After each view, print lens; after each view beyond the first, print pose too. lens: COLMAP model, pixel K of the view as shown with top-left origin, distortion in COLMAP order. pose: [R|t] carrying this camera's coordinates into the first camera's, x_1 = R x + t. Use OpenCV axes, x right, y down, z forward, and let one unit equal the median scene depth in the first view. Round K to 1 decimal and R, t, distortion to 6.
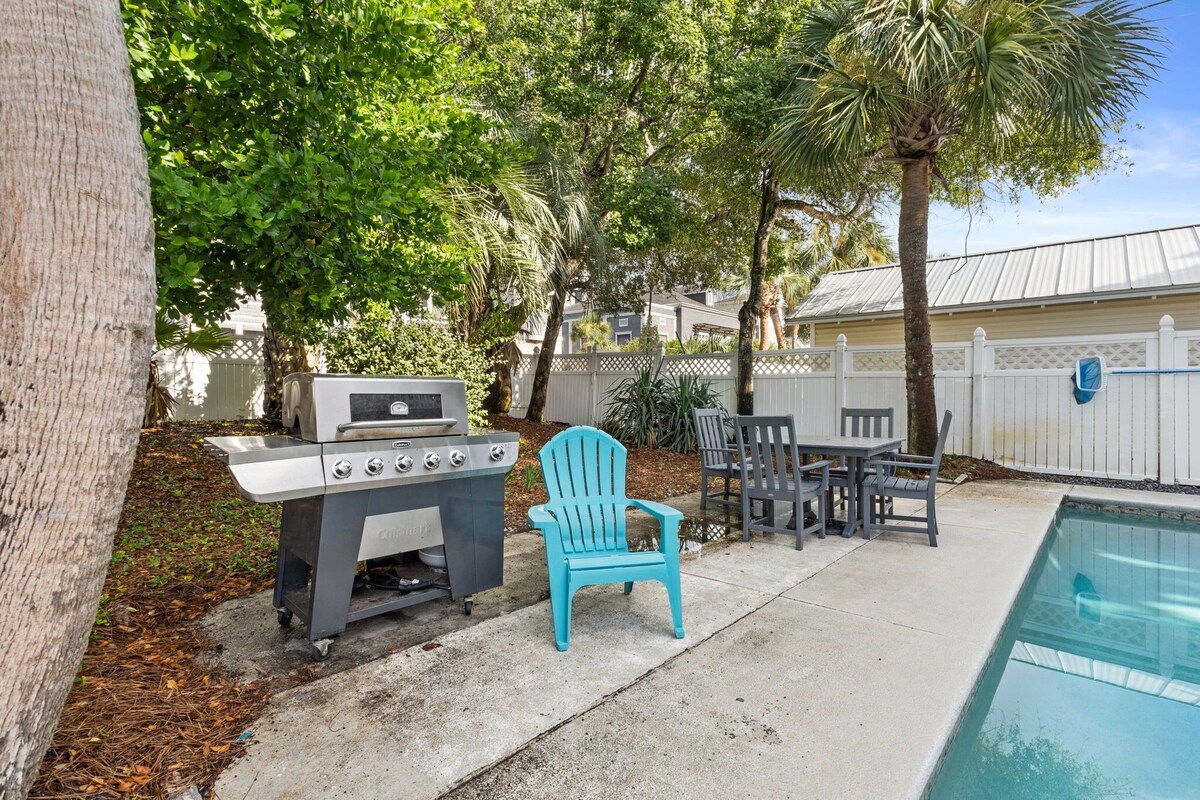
lens RADIAL K [[561.3, 0, 589.6], [0, 561.3, 391.4], [0, 0, 1]] dist [0.000425, -0.001106]
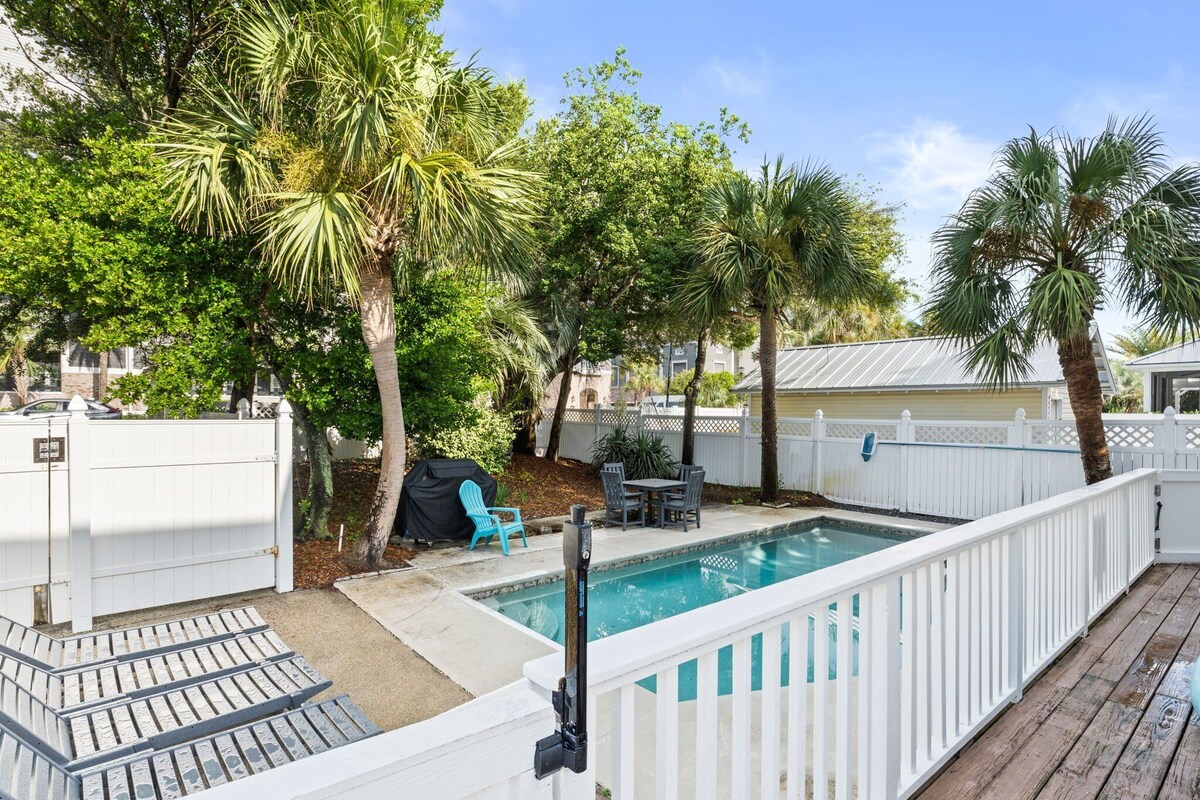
lens RADIAL K [[599.1, 0, 591.1], [0, 599.1, 416.9], [0, 0, 1]] dist [-0.011568, 0.000865]
pose [[0.992631, 0.011847, -0.120593, 0.285139], [-0.010748, 0.999895, 0.009761, -0.109333], [0.120696, -0.008393, 0.992654, -0.765369]]
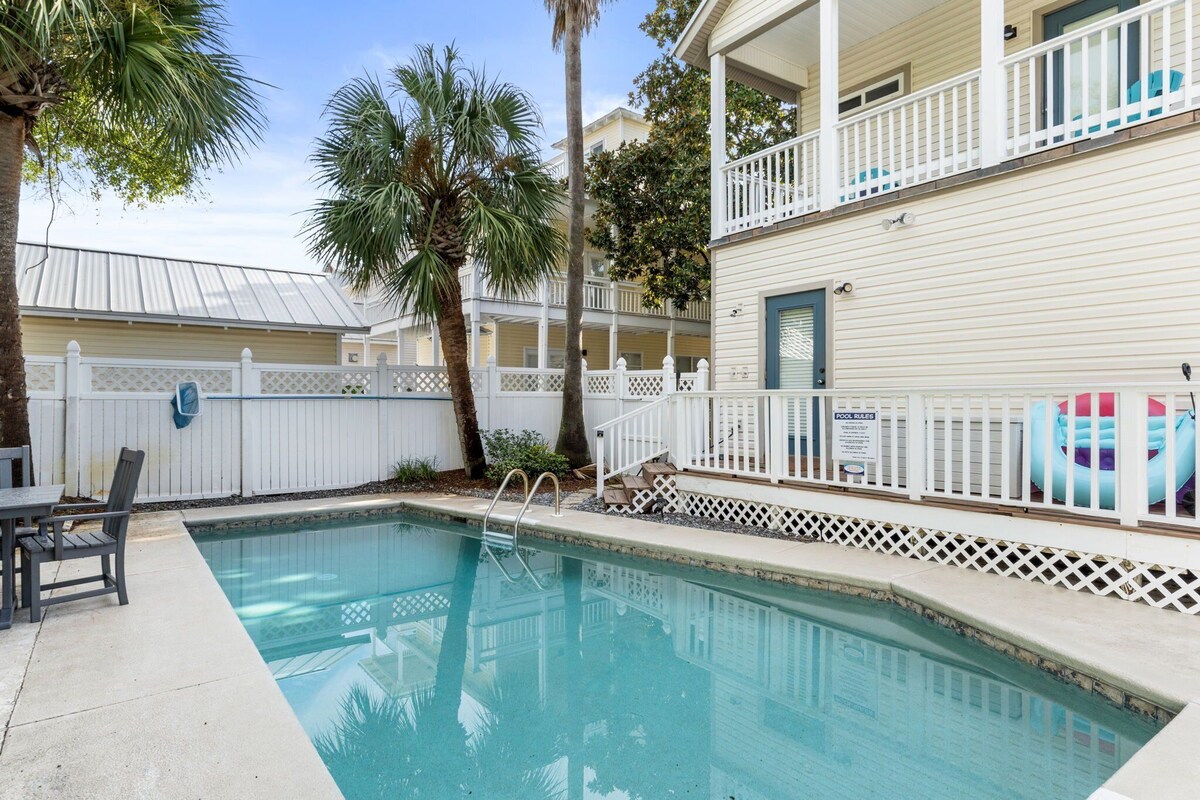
lens RADIAL K [[668.7, 0, 593.7], [0, 668.7, 400.0], [0, 0, 1]] dist [-0.001444, -0.001933]
pose [[0.190522, 0.006163, 0.981664, -0.148365], [0.000556, 0.999979, -0.006386, -0.019084], [-0.981683, 0.001763, 0.190514, 0.045766]]
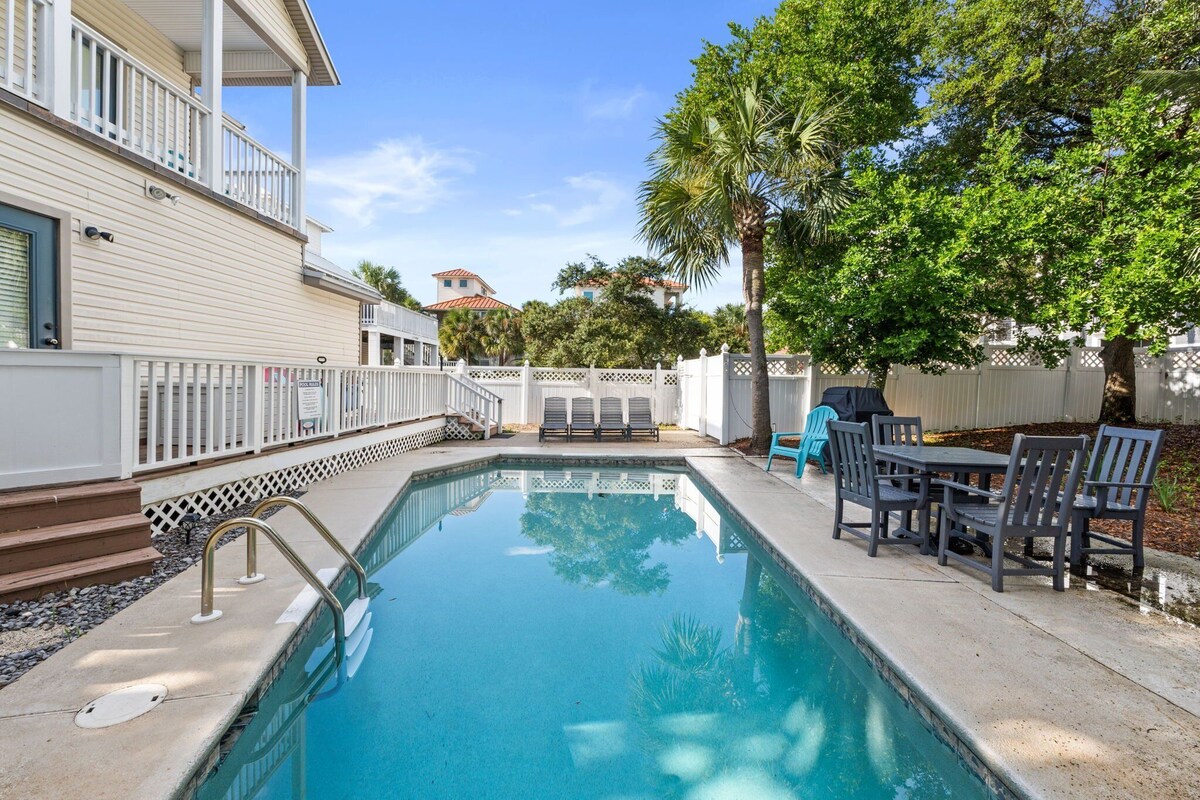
lens RADIAL K [[561.3, 0, 600.1], [0, 561.3, 389.7], [0, 0, 1]] dist [0.000425, -0.001106]
pose [[-0.745739, 0.002256, -0.666234, 0.960136], [0.002670, 0.999996, 0.000398, 0.004745], [0.666233, -0.001482, -0.745742, 0.855098]]
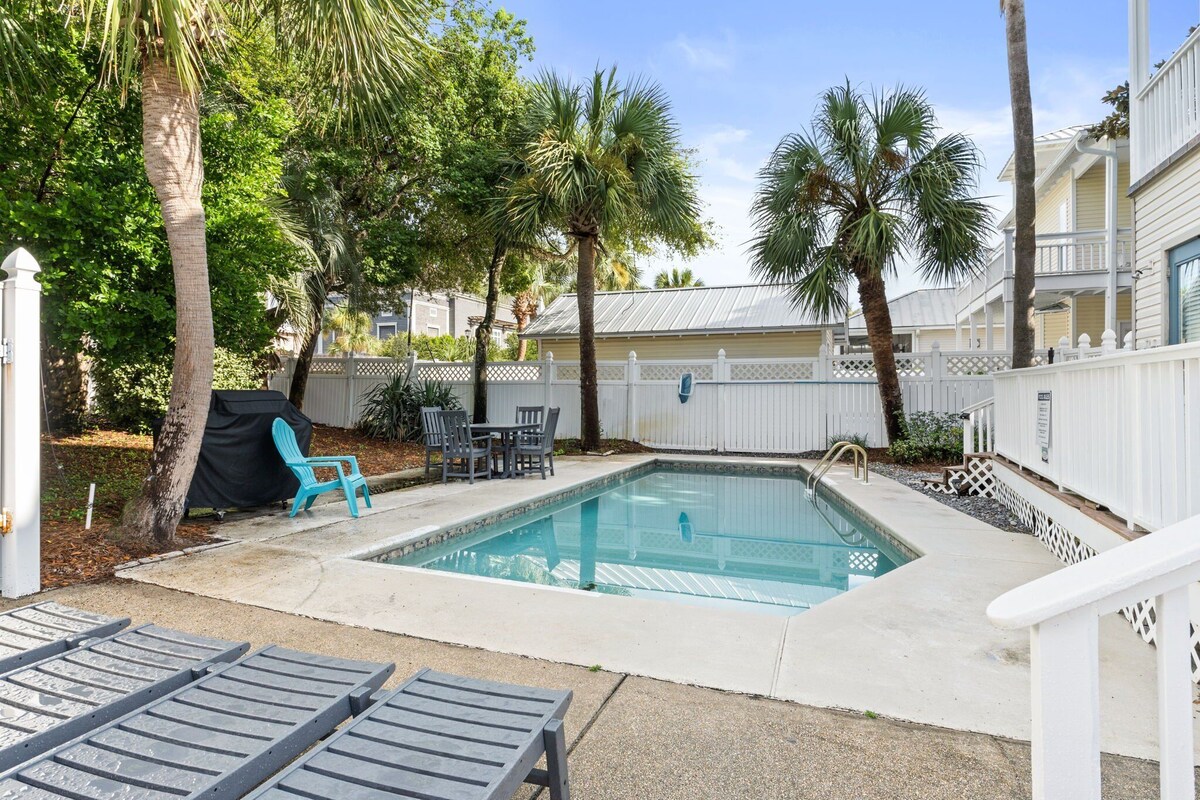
lens RADIAL K [[668.7, 0, 596.4], [0, 668.7, 386.7], [0, 0, 1]] dist [-0.001444, -0.001933]
pose [[0.935411, 0.004053, 0.353540, -0.007233], [-0.001756, 0.999975, -0.006817, -0.009973], [-0.353559, 0.005756, 0.935395, -0.627741]]
